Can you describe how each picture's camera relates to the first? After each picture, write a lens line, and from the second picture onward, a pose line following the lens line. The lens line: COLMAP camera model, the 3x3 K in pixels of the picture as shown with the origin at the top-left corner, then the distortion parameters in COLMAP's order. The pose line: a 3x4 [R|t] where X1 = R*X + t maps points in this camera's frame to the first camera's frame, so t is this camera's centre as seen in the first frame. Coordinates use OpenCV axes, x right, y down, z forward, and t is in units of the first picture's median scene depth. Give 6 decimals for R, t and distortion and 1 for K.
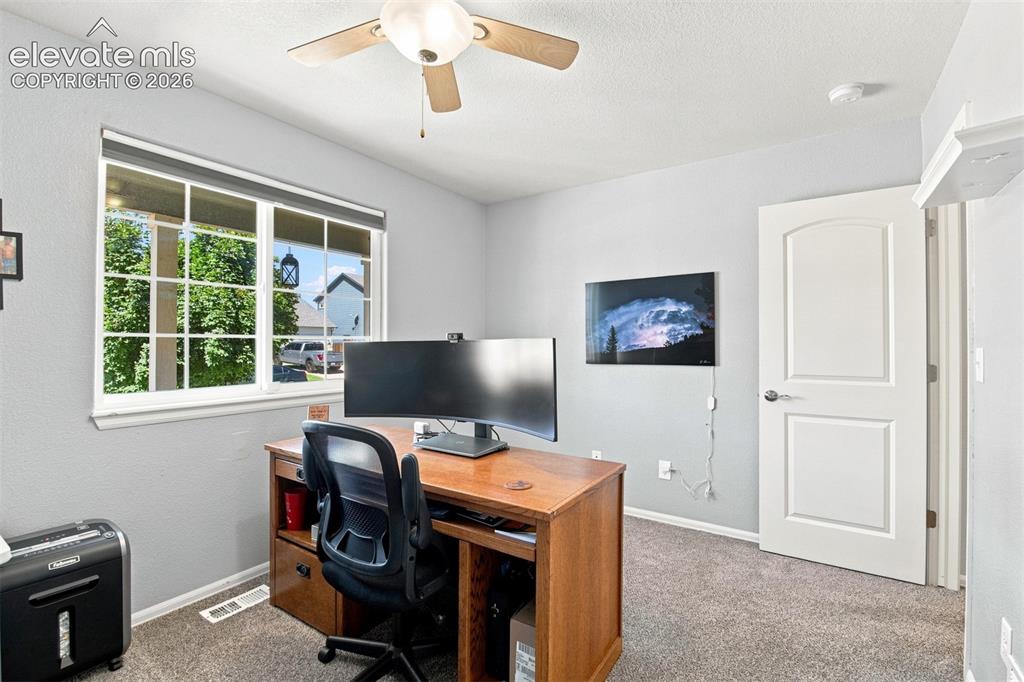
lens RADIAL K [[457.0, 0, 512.0], [0, 457.0, 341.0], [0, 0, 1]] dist [-0.001751, -0.000318]
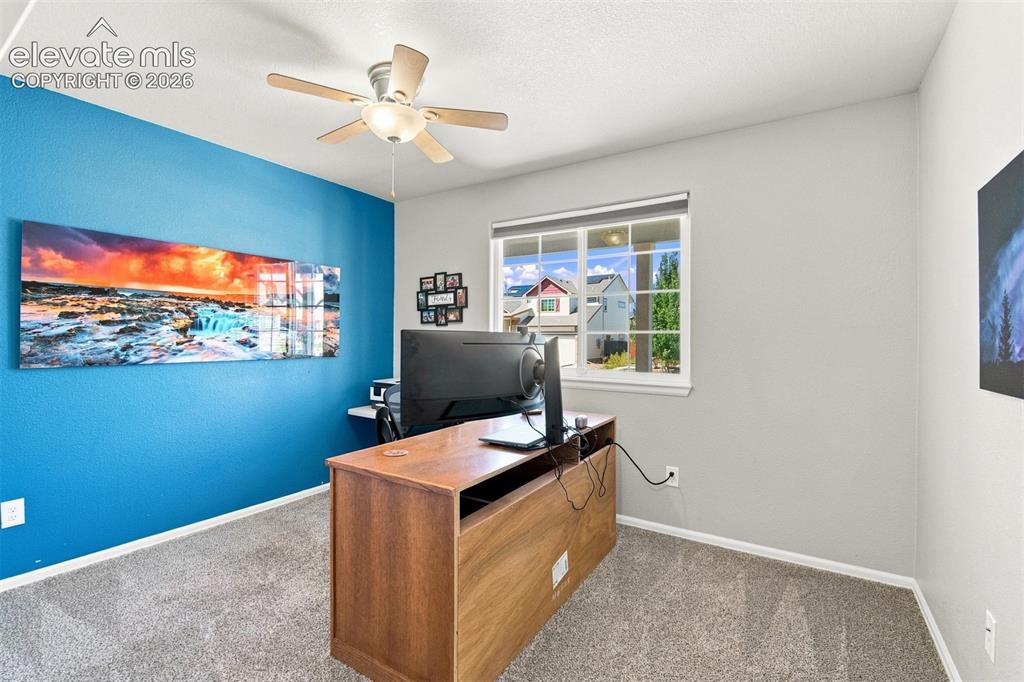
lens RADIAL K [[457.0, 0, 512.0], [0, 457.0, 341.0], [0, 0, 1]] dist [-0.001751, -0.000318]
pose [[0.021564, 0.005103, -0.999754, 0.753404], [-0.001957, 0.999985, 0.005062, 0.008232], [0.999766, 0.001848, 0.021574, 0.780171]]
